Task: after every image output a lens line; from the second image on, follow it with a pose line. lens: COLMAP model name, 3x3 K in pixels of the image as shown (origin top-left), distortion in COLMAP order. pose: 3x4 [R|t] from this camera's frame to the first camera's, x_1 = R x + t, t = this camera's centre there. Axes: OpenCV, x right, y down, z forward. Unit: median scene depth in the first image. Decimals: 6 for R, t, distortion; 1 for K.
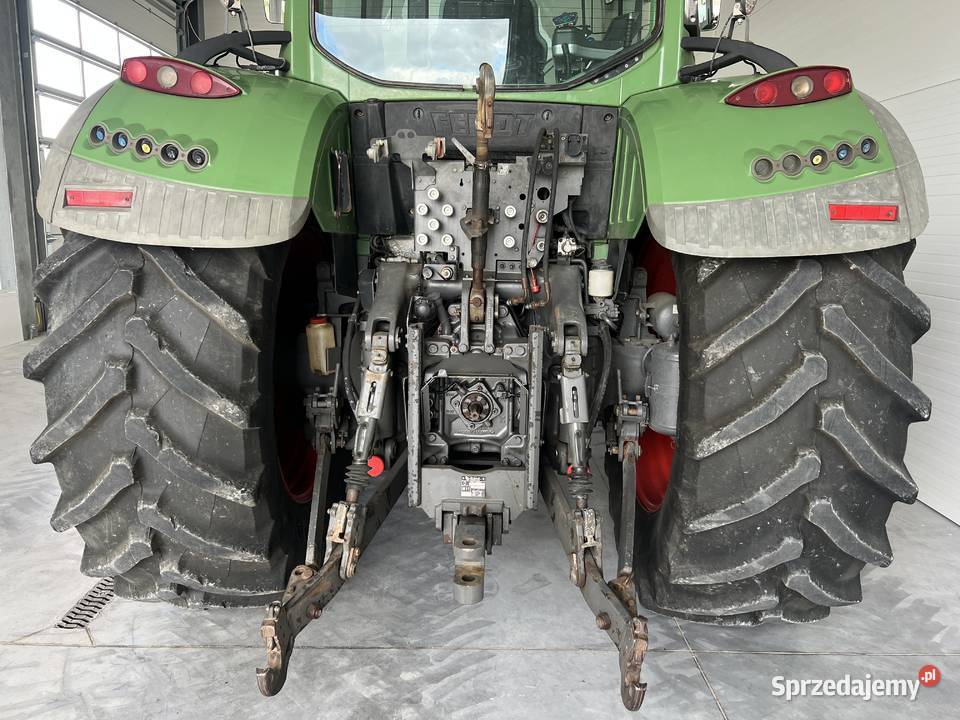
lens RADIAL K [[722.9, 0, 483.1], [0, 722.9, 358.5], [0, 0, 1]] dist [0.141515, -0.235386]
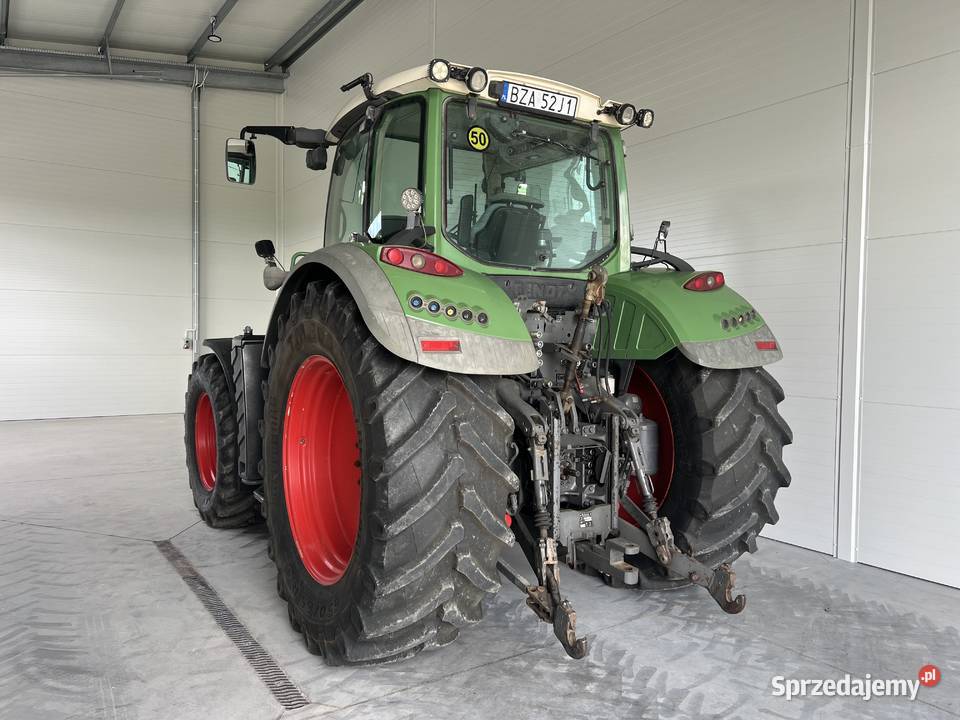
lens RADIAL K [[722.9, 0, 483.1], [0, 722.9, 358.5], [0, 0, 1]] dist [0.141515, -0.235386]
pose [[0.828214, -0.028300, 0.559697, -1.059542], [0.112185, 0.986881, -0.116107, -0.007673], [-0.549069, 0.158951, 0.820523, -0.211225]]
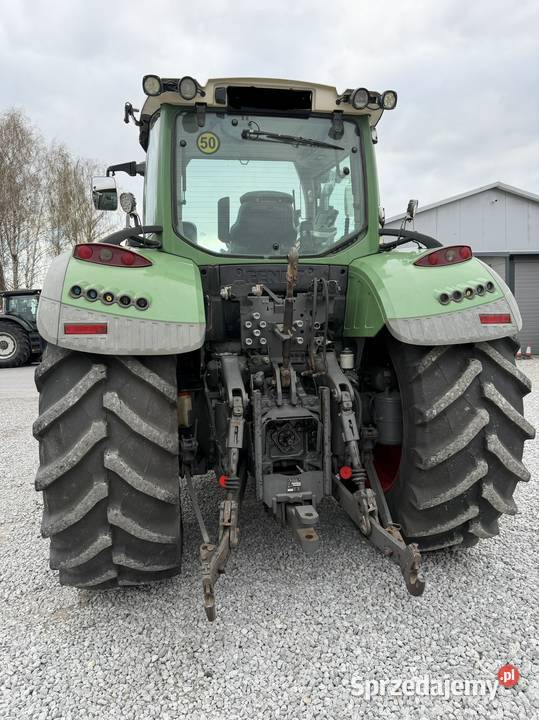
lens RADIAL K [[501.1, 0, 269.5], [0, 501.1, 360.0], [0, 0, 1]] dist [0.152925, -0.243313]
pose [[0.977893, -0.055031, 0.201736, -0.291770], [0.077594, 0.991367, -0.105693, 0.008607], [-0.194178, 0.119010, 0.973720, -0.167956]]
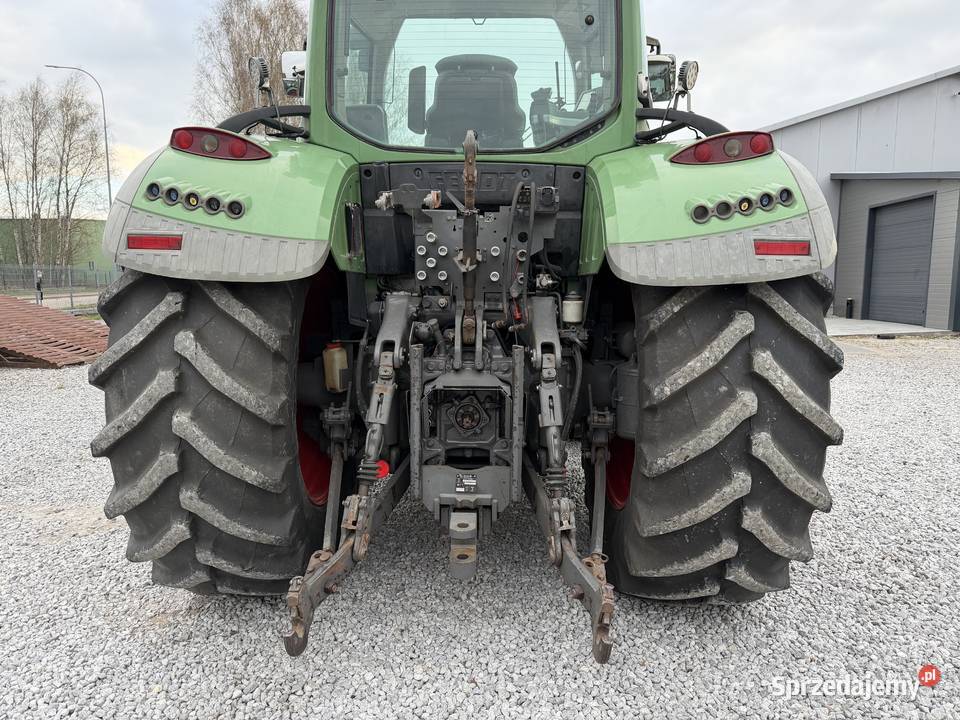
lens RADIAL K [[670.1, 0, 478.5], [0, 670.1, 358.0], [0, 0, 1]] dist [0.147687, -0.246097]
pose [[0.999948, -0.008846, 0.005131, 0.002334], [0.009139, 0.998151, -0.060100, 0.040575], [-0.004589, 0.060143, 0.998179, -0.099107]]
